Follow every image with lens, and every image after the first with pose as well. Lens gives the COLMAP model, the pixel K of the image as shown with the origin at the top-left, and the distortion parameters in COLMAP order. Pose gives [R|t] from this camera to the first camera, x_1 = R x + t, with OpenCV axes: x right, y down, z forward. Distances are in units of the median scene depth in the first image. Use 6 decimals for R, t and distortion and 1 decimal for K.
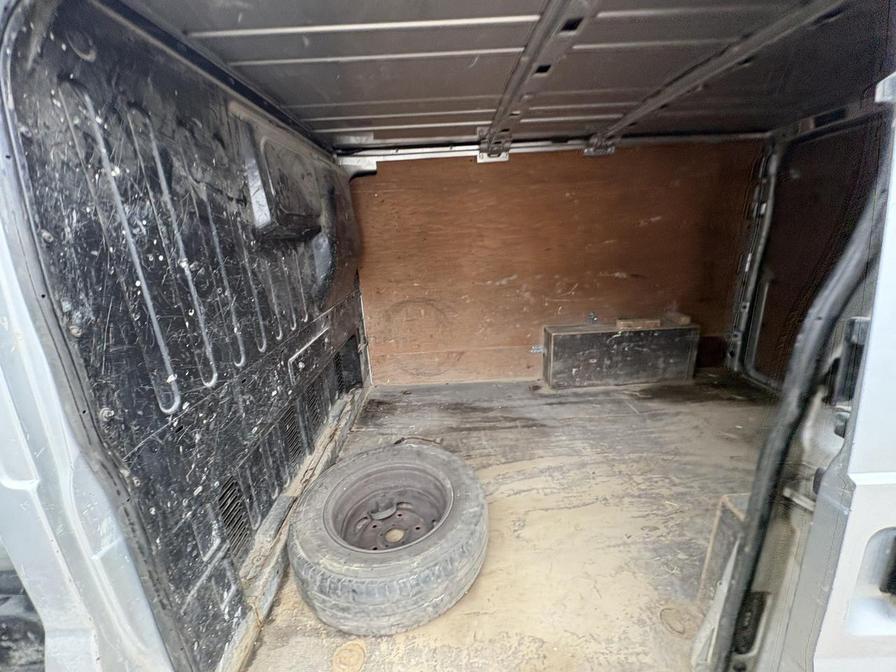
lens RADIAL K [[356.6, 0, 446.5], [0, 356.6, 334.4], [0, 0, 1]] dist [0.000890, -0.000054]
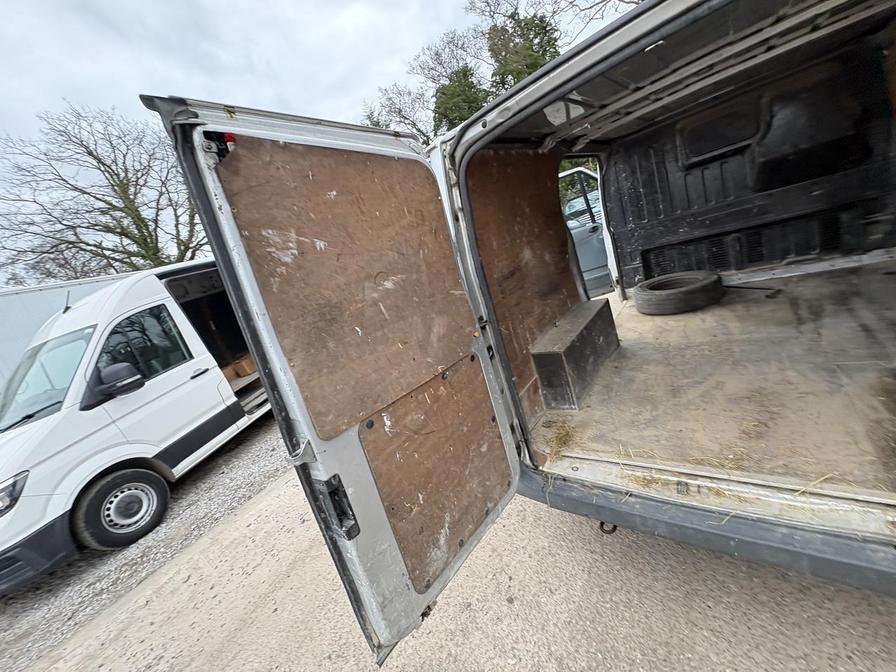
lens RADIAL K [[354.4, 0, 448.9], [0, 354.4, 338.8], [0, 0, 1]] dist [0.000684, -0.000218]
pose [[-0.576993, 0.435439, -0.690993, 1.562550], [0.116926, 0.881353, 0.457761, -0.309569], [0.808336, 0.183330, -0.559449, 0.695940]]
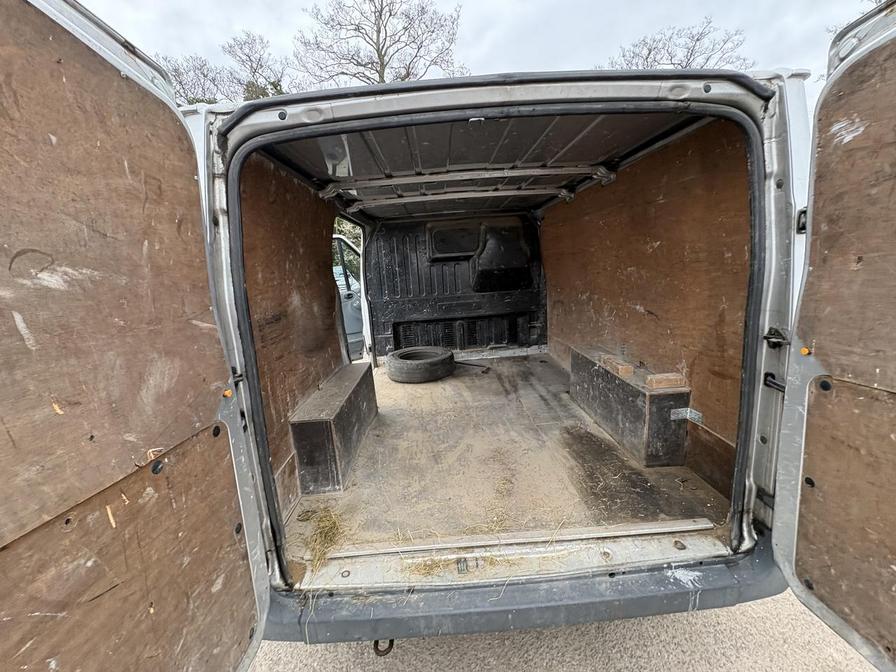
lens RADIAL K [[352.7, 0, 448.6], [0, 352.7, 334.2], [0, 0, 1]] dist [-0.000450, 0.000105]
pose [[0.022503, 0.242184, -0.969969, 1.472807], [-0.217717, 0.948117, 0.231677, -0.230370], [0.975753, 0.205965, 0.074063, 0.576102]]
